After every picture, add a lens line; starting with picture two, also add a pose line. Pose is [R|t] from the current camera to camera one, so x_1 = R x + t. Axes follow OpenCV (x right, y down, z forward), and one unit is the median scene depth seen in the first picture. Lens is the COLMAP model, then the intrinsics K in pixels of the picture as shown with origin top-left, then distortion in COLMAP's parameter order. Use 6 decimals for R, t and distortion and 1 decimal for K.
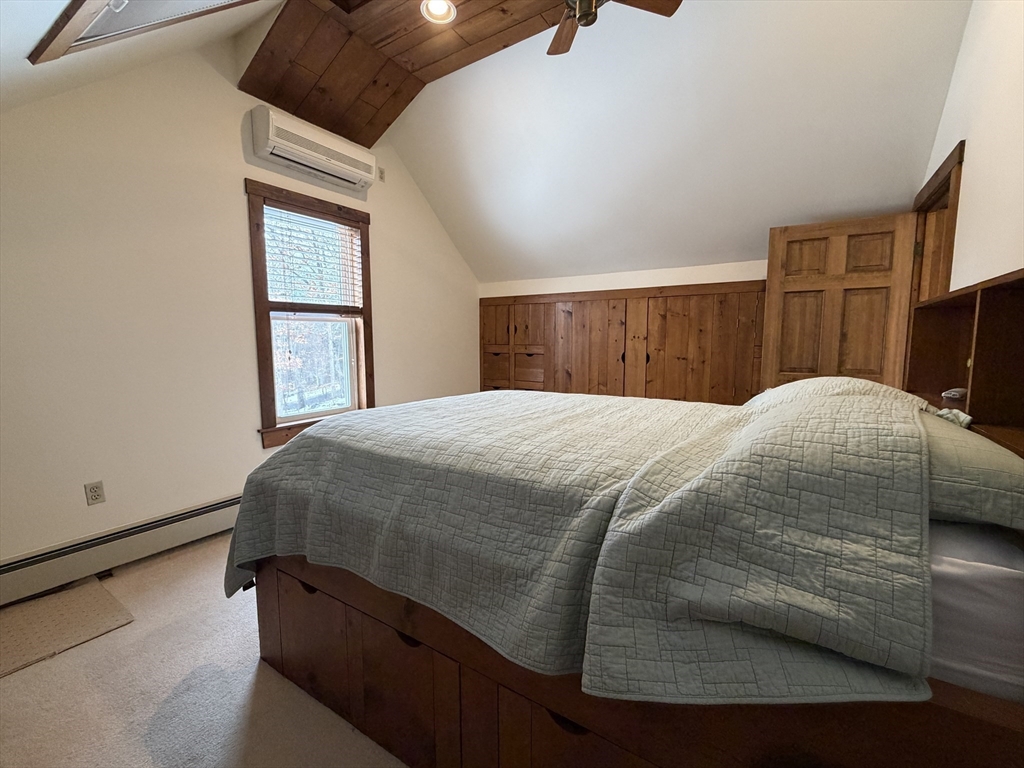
lens RADIAL K [[438.9, 0, 515.1], [0, 438.9, 382.4], [0, 0, 1]] dist [0.001946, 0.000040]
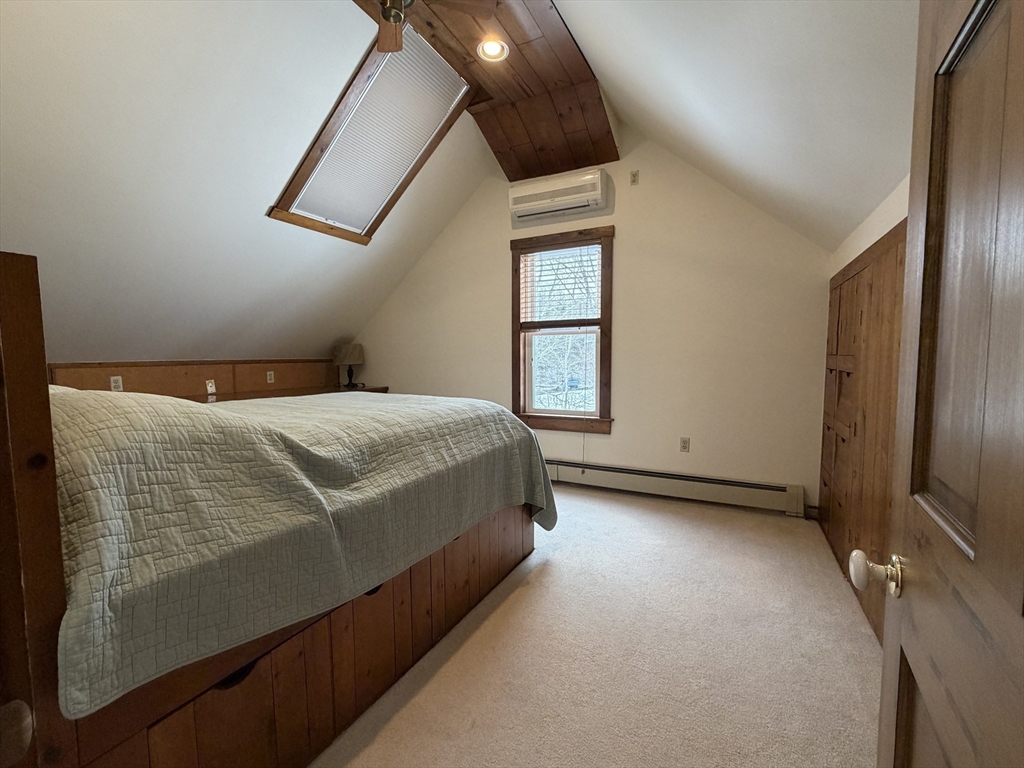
lens RADIAL K [[438.9, 0, 510.6], [0, 438.9, 383.8], [0, 0, 1]] dist [0.001946, 0.000040]
pose [[0.083717, 0.065332, -0.994346, 0.766961], [-0.094295, 0.993890, 0.057363, -0.061572], [0.992018, 0.088960, 0.089366, 0.790632]]
